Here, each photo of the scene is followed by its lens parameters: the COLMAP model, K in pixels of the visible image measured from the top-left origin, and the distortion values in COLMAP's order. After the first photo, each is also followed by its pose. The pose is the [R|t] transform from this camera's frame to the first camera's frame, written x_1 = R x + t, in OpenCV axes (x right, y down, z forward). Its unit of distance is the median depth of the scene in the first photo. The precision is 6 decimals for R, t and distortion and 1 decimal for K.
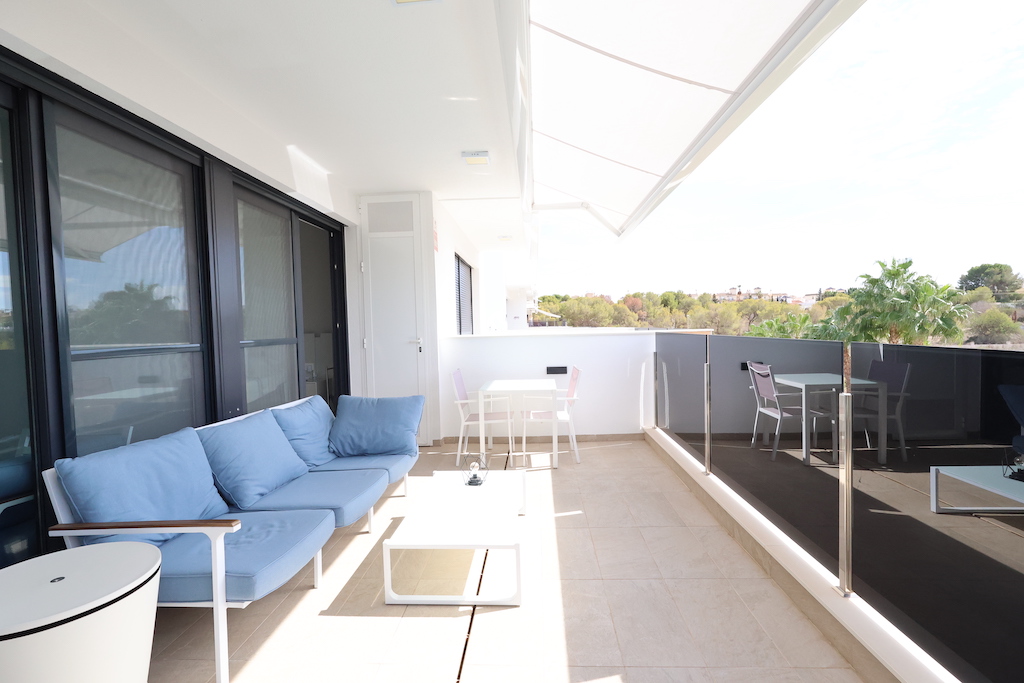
lens RADIAL K [[475.7, 0, 512.0], [0, 475.7, 341.5], [0, 0, 1]] dist [0.001358, 0.000916]
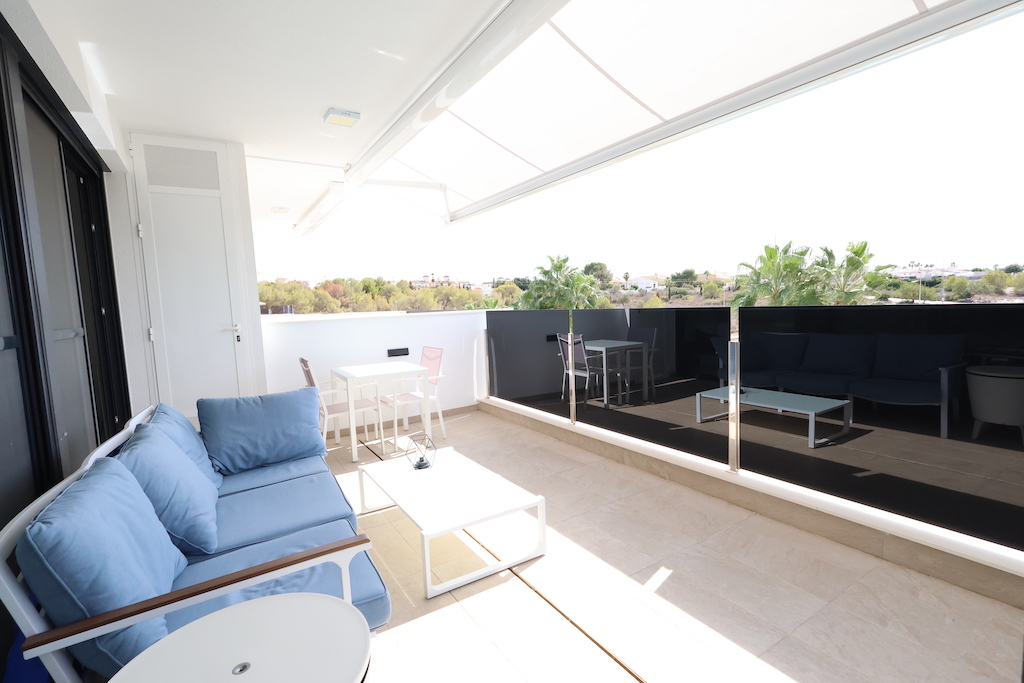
lens RADIAL K [[475.7, 0, 512.0], [0, 475.7, 341.5], [0, 0, 1]] dist [0.001358, 0.000916]
pose [[0.816551, -0.057655, 0.574386, -0.056803], [0.041435, 0.998287, 0.041301, 0.001543], [-0.575784, -0.009925, 0.817542, 0.013304]]
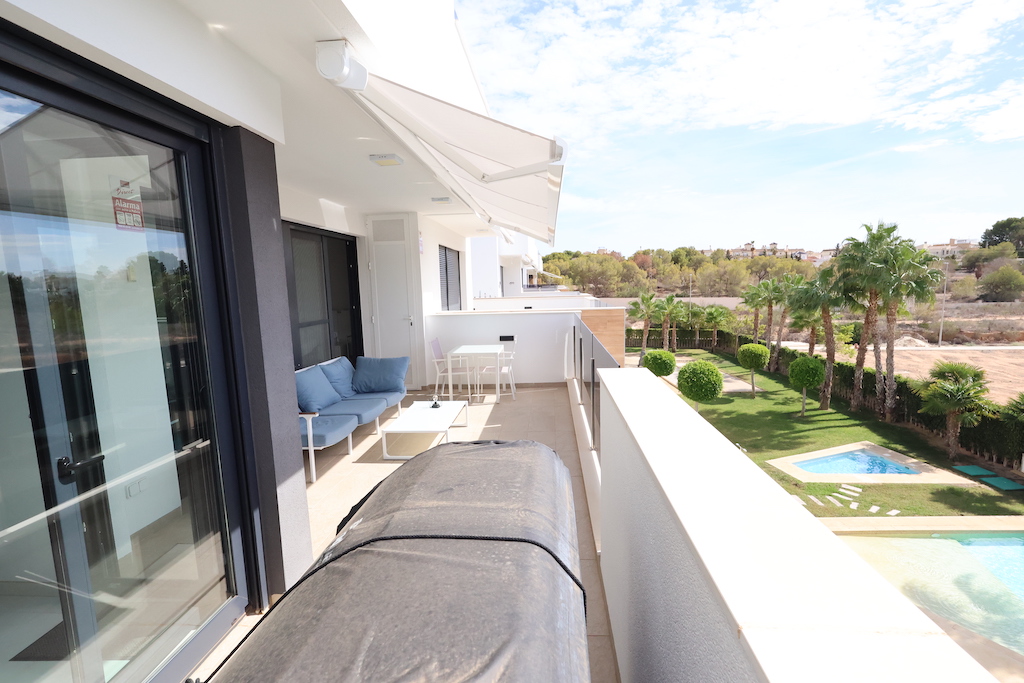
lens RADIAL K [[476.5, 0, 512.0], [0, 476.5, 341.5], [0, 0, 1]] dist [0.003322, 0.000036]
pose [[0.999683, 0.001711, -0.025124, 0.030285], [0.000587, 0.995836, 0.091159, -0.012681], [0.025176, -0.091145, 0.995519, -0.088339]]
